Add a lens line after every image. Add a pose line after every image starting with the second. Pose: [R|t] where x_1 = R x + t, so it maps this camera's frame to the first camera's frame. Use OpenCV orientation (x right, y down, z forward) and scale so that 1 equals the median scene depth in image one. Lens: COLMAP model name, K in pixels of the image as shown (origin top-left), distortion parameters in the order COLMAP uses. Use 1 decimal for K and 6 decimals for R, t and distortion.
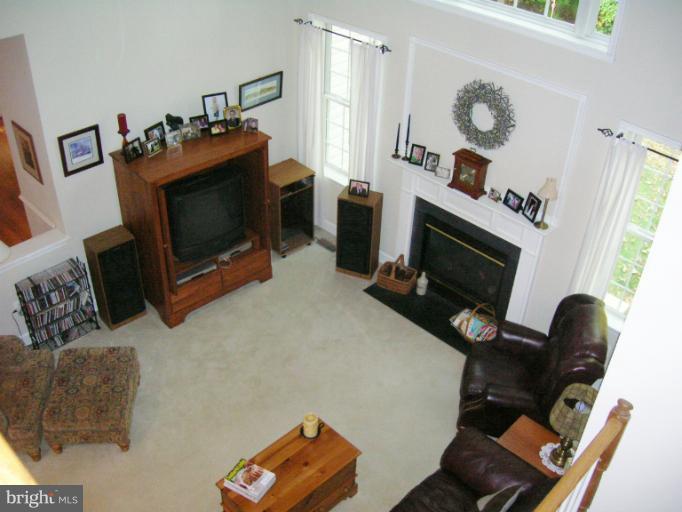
lens RADIAL K [[699.8, 0, 340.1], [0, 699.8, 256.7], [0, 0, 1]] dist [-0.150940, 0.000000]
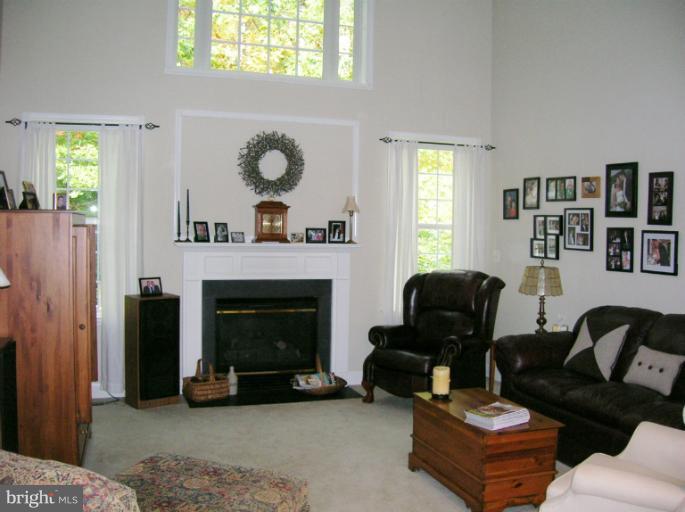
lens RADIAL K [[702.9, 0, 341.8], [0, 702.9, 255.5], [0, 0, 1]] dist [-0.150940, 0.000000]
pose [[0.443606, -0.072783, 0.893261, -0.706125], [0.523719, 0.829864, -0.192469, 0.175694], [-0.727277, 0.553199, 0.406250, 0.531049]]
